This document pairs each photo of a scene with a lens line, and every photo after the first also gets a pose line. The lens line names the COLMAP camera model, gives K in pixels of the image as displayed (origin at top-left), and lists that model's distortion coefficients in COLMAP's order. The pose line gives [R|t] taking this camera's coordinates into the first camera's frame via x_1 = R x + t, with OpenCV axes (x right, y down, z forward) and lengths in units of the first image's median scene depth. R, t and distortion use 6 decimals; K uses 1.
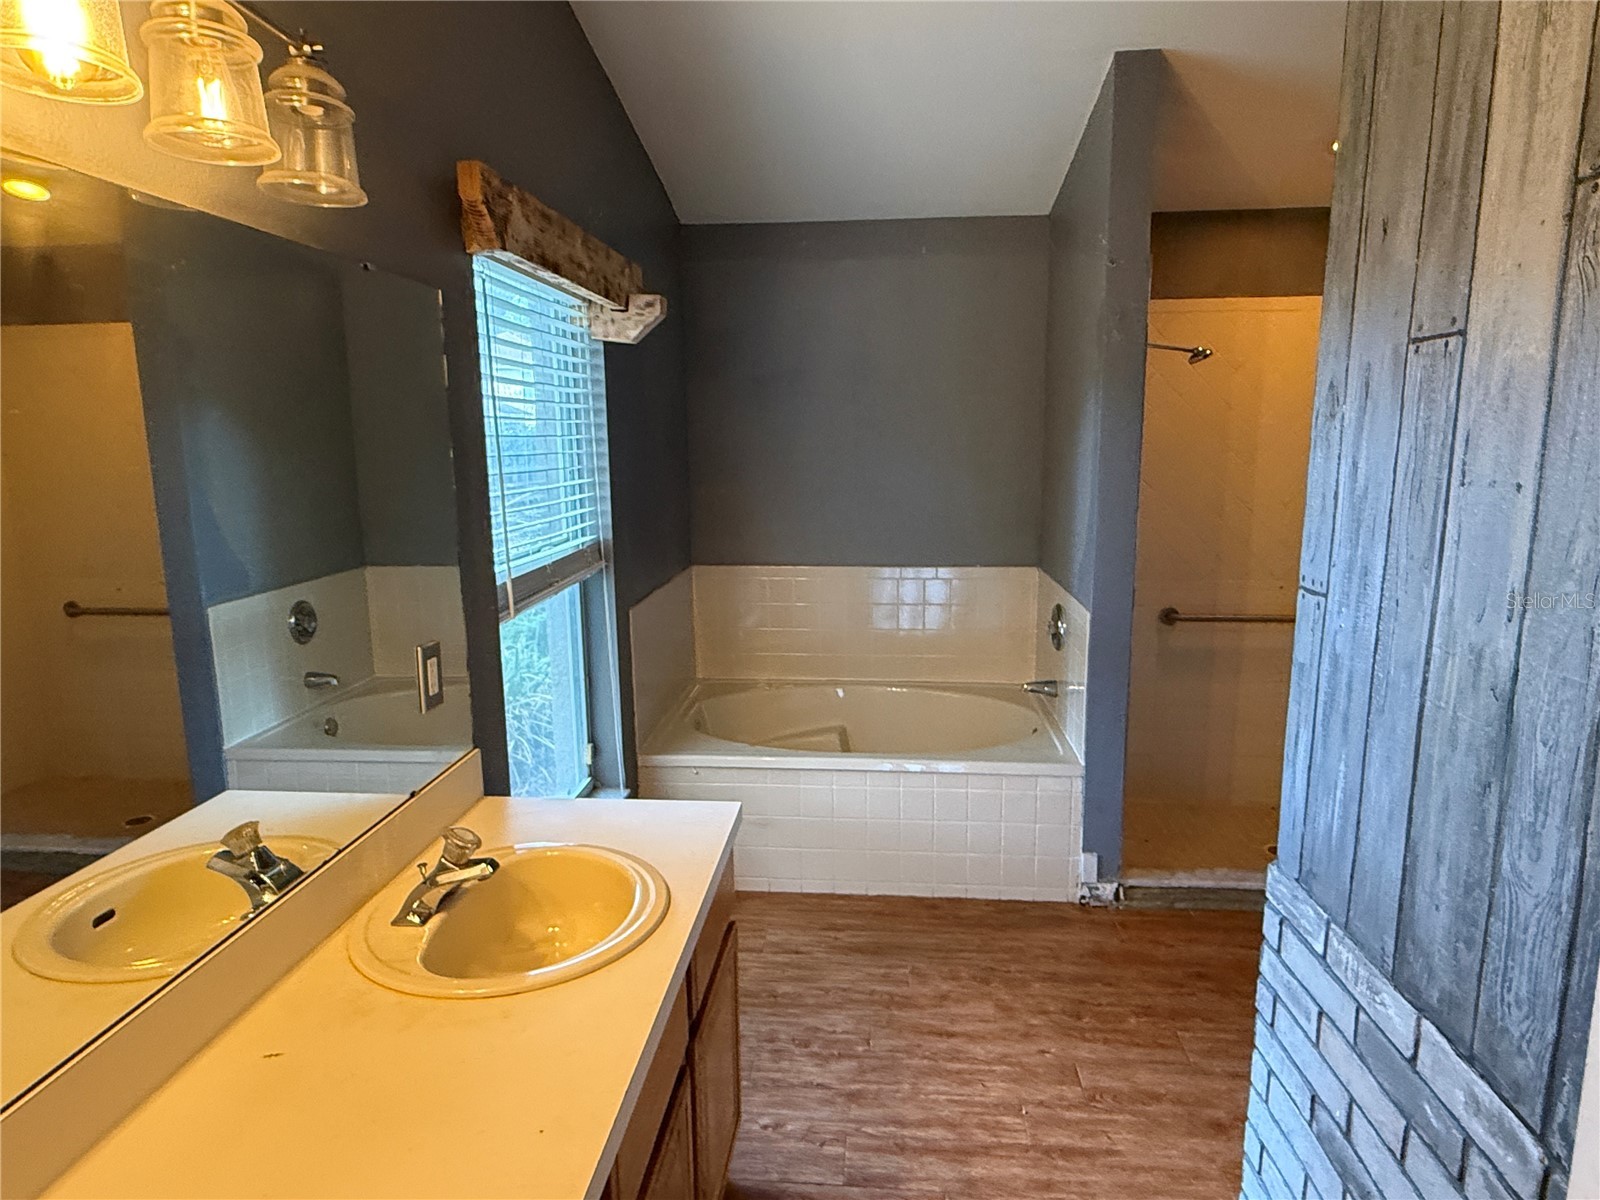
lens RADIAL K [[967.1, 0, 800.0], [0, 967.1, 600.0], [0, 0, 1]] dist [0.003320, 0.000812]
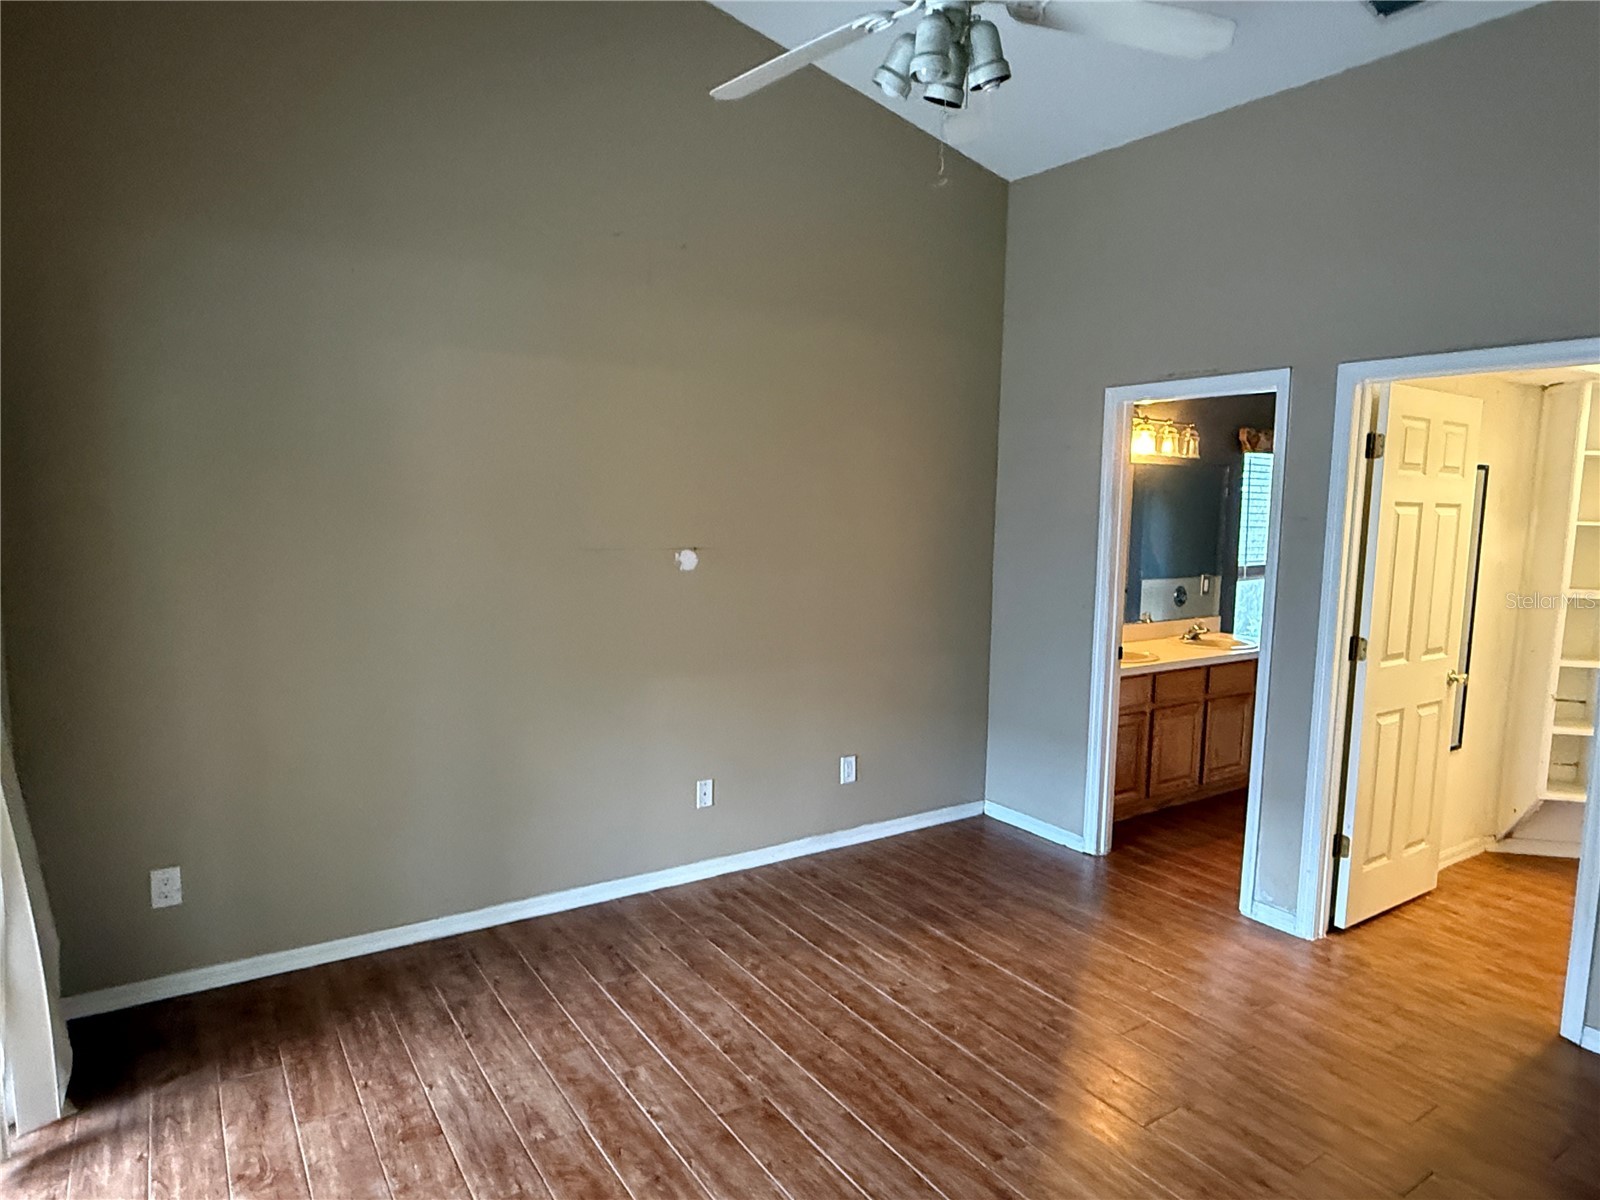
lens RADIAL K [[967.1, 0, 800.0], [0, 967.1, 600.0], [0, 0, 1]] dist [0.003320, 0.000812]
pose [[0.627473, 0.103123, -0.771779, 1.059477], [-0.153017, 0.988194, 0.007633, 0.248682], [0.763455, 0.113306, 0.635845, -1.737531]]
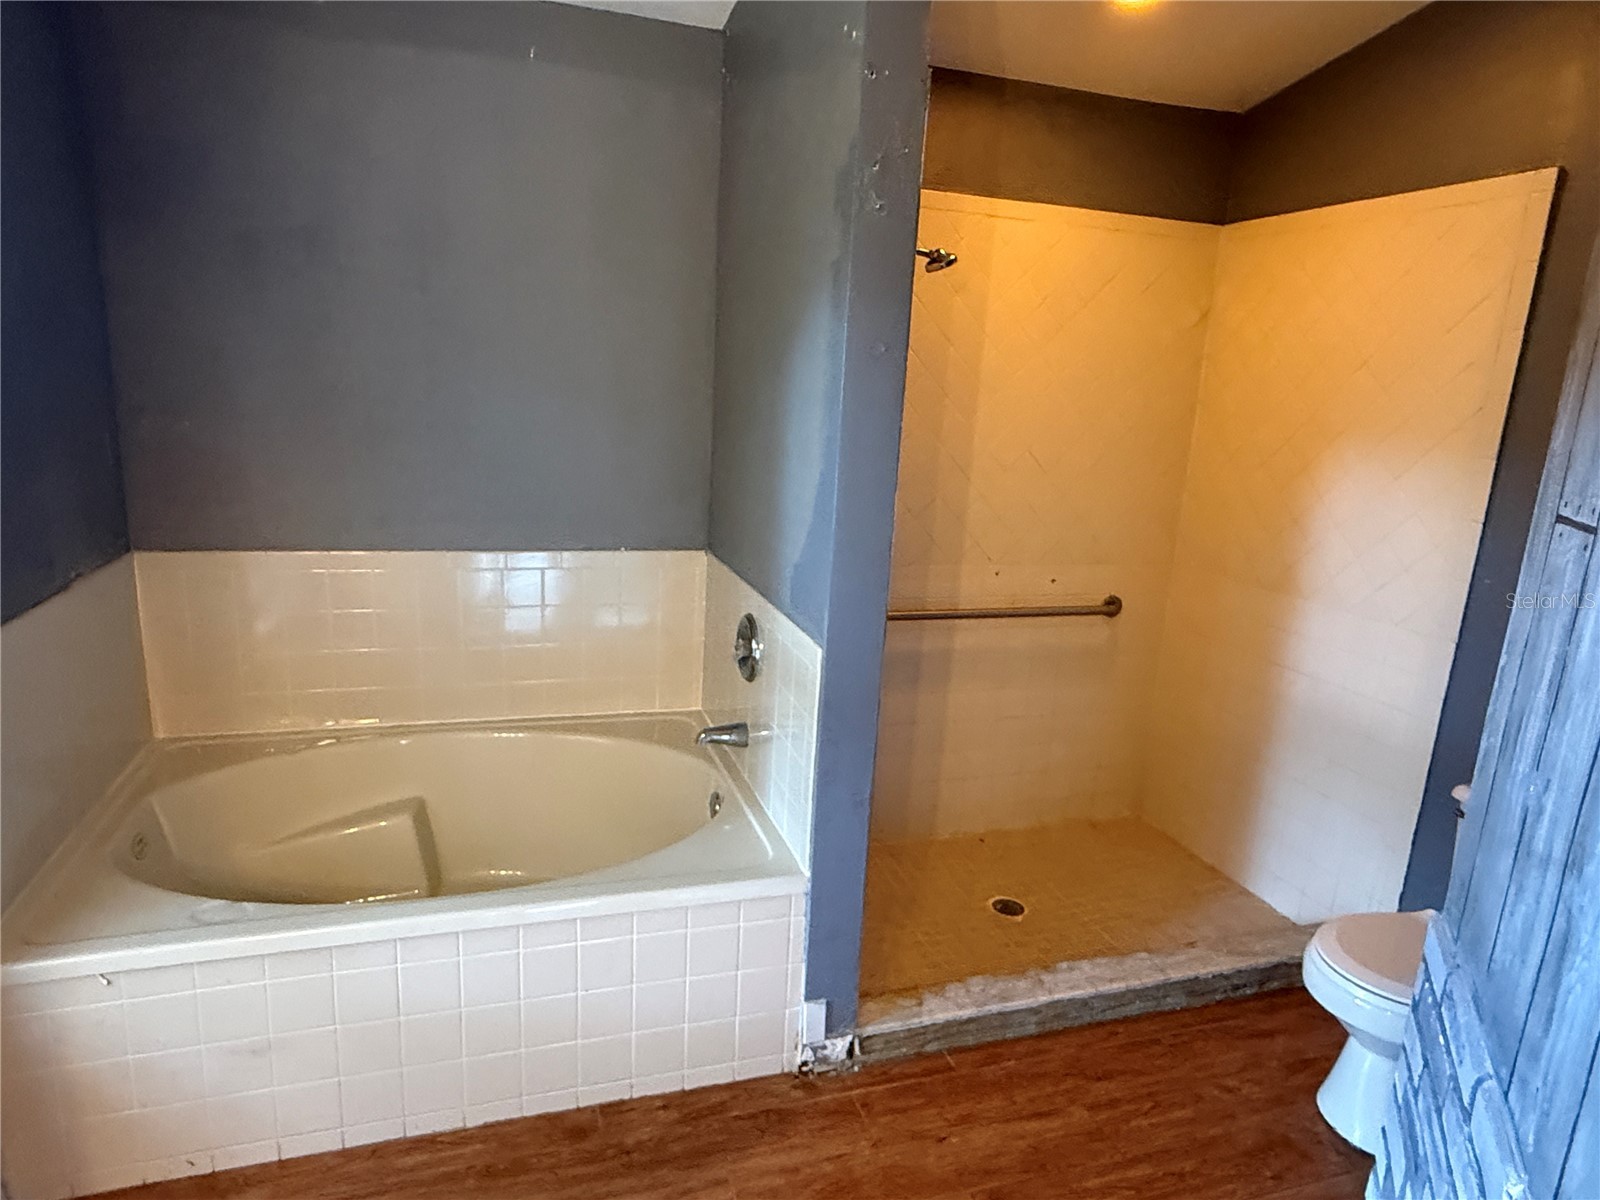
lens RADIAL K [[967.1, 0, 800.0], [0, 967.1, 600.0], [0, 0, 1]] dist [0.003320, 0.000812]
pose [[0.918349, -0.031685, 0.394502, 0.032946], [0.003697, 0.997433, 0.071505, -0.058190], [-0.395755, -0.064208, 0.916109, 0.384592]]
